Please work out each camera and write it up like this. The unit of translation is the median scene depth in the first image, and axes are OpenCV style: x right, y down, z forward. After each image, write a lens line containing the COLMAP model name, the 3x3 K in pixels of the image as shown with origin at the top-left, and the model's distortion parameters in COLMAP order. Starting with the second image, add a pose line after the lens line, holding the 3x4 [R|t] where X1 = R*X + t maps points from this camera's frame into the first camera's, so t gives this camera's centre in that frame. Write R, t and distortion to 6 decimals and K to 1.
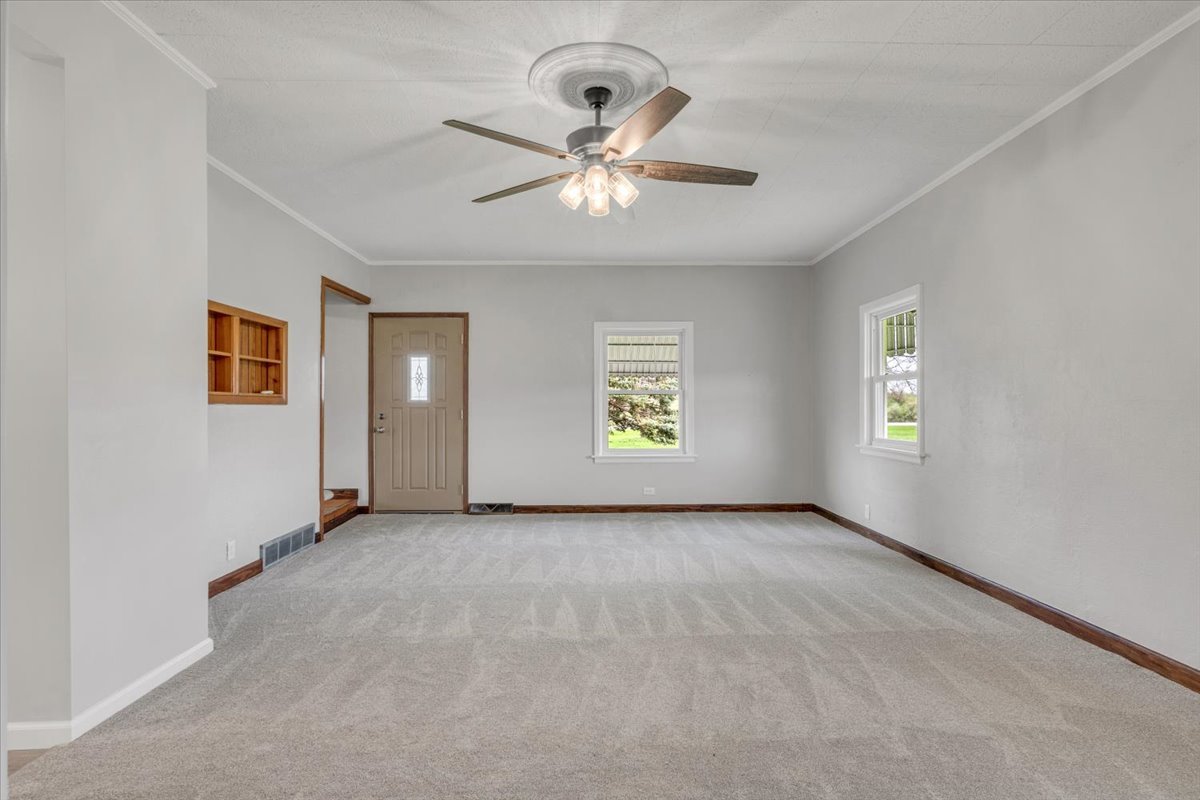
lens RADIAL K [[591.3, 0, 601.4], [0, 591.3, 403.4], [0, 0, 1]] dist [-0.000996, -0.000225]
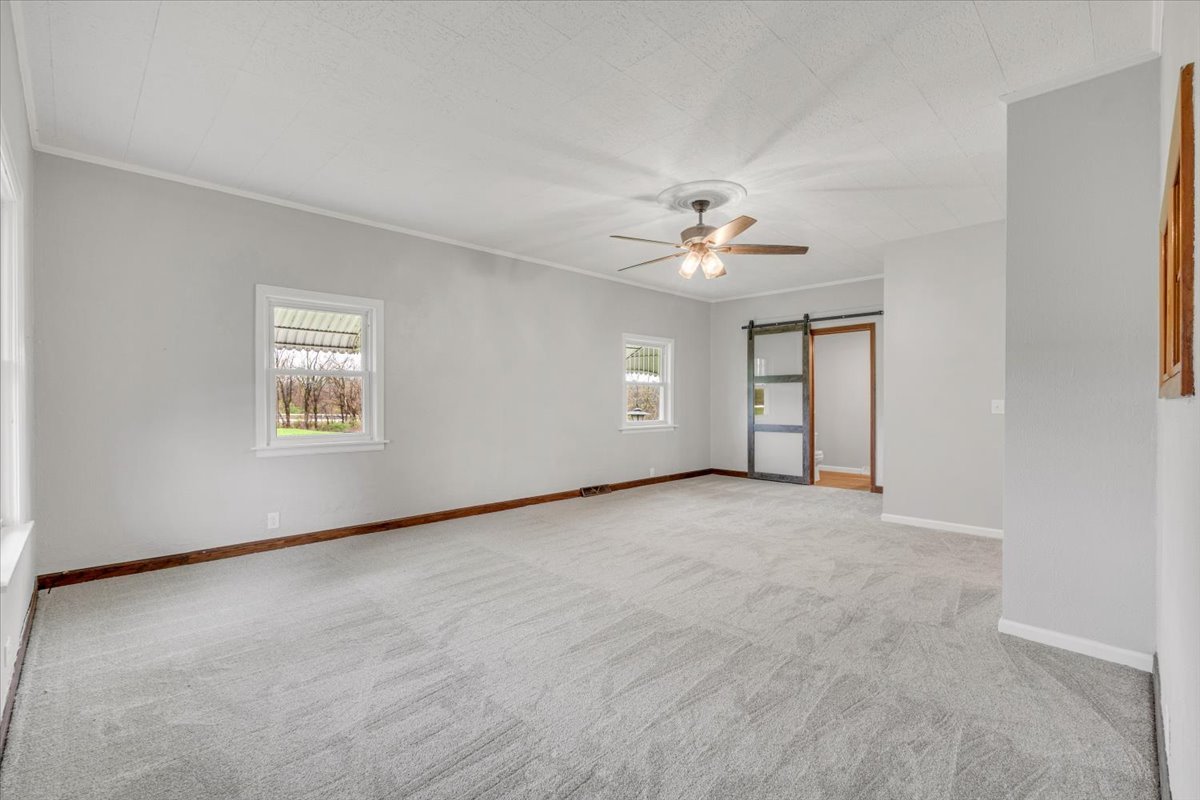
lens RADIAL K [[529.8, 0, 600.0], [0, 529.8, 400.0], [0, 0, 1]] dist [-0.000820, 0.000012]
pose [[-0.687813, 0.000837, 0.725887, -0.532188], [-0.002059, 0.999993, -0.003105, 0.003899], [-0.725885, -0.003630, -0.687807, 1.359936]]
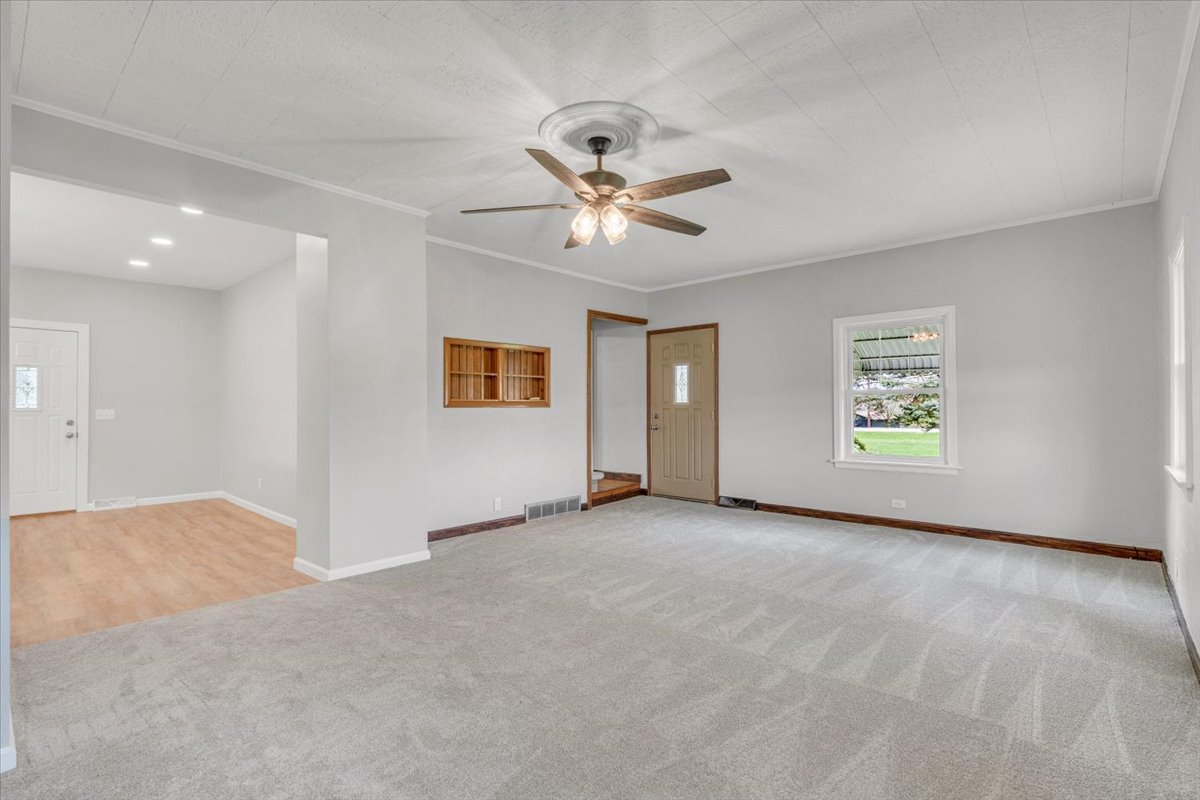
lens RADIAL K [[562.8, 0, 600.0], [0, 562.8, 400.0], [0, 0, 1]] dist [-0.002901, -0.000248]
pose [[0.722254, -0.010664, -0.691546, 0.477239], [0.006738, 0.999942, -0.008382, -0.002857], [0.691595, 0.001394, 0.722284, 0.124946]]
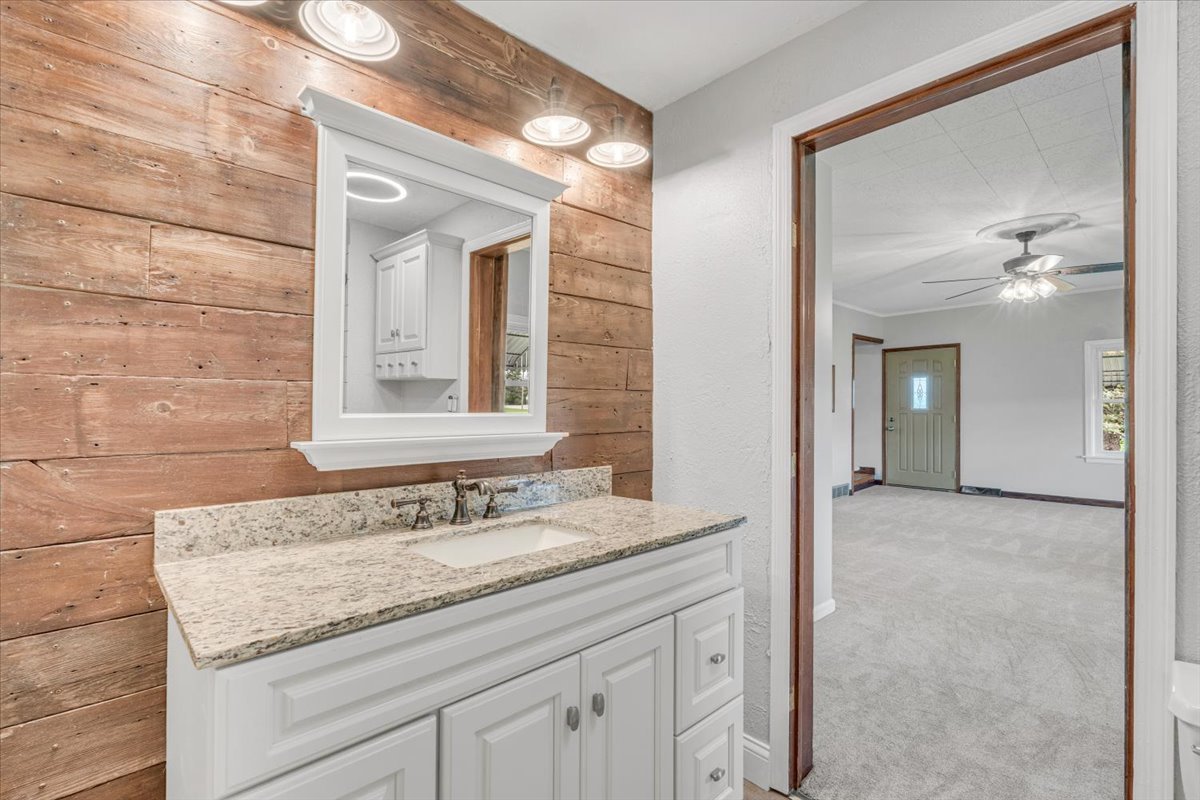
lens RADIAL K [[546.3, 0, 595.2], [0, 546.3, 409.0], [0, 0, 1]] dist [-0.001926, 0.000348]
pose [[0.657321, 0.000592, -0.753610, 0.229242], [0.003686, 0.999985, 0.004001, -0.017050], [0.753602, -0.005408, 0.657309, -0.615172]]
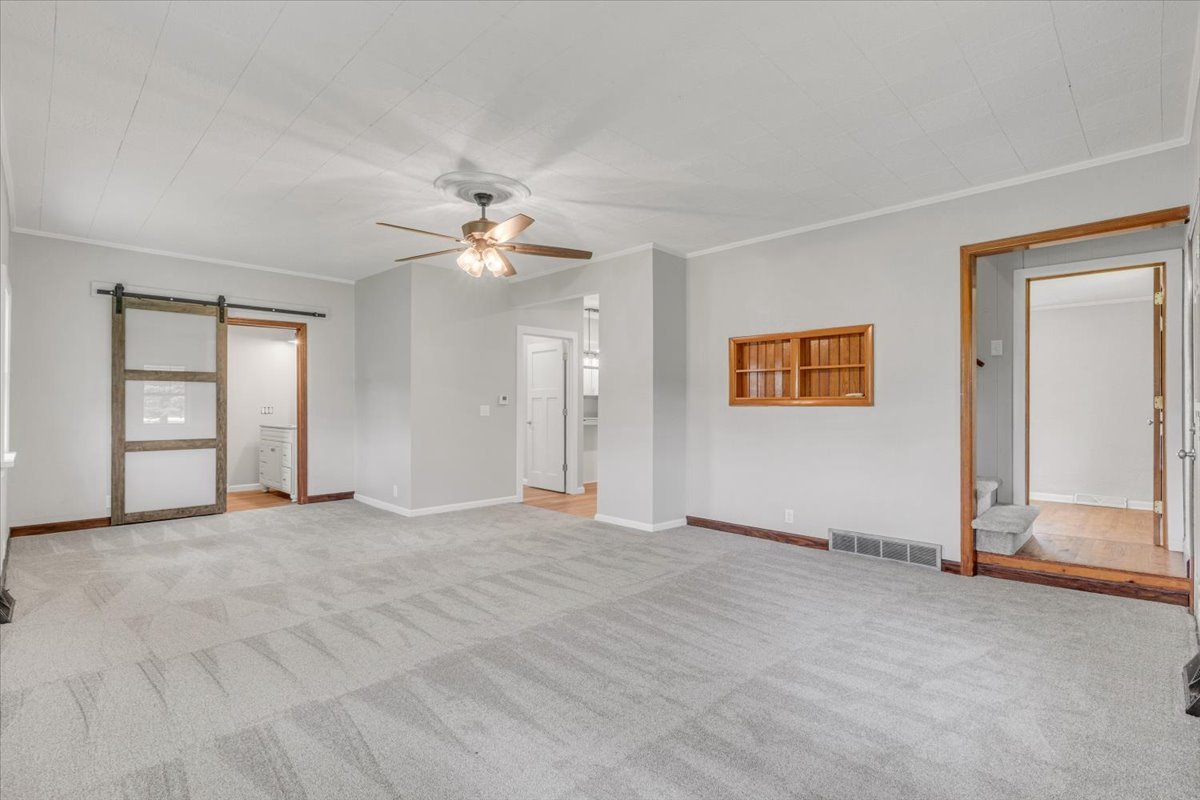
lens RADIAL K [[562.8, 0, 600.0], [0, 562.8, 400.0], [0, 0, 1]] dist [-0.002901, -0.000248]
pose [[-0.722226, -0.006375, -0.691628, 0.474534], [0.001703, 0.999938, -0.010995, 0.001518], [0.691655, -0.009119, -0.722170, 1.391442]]
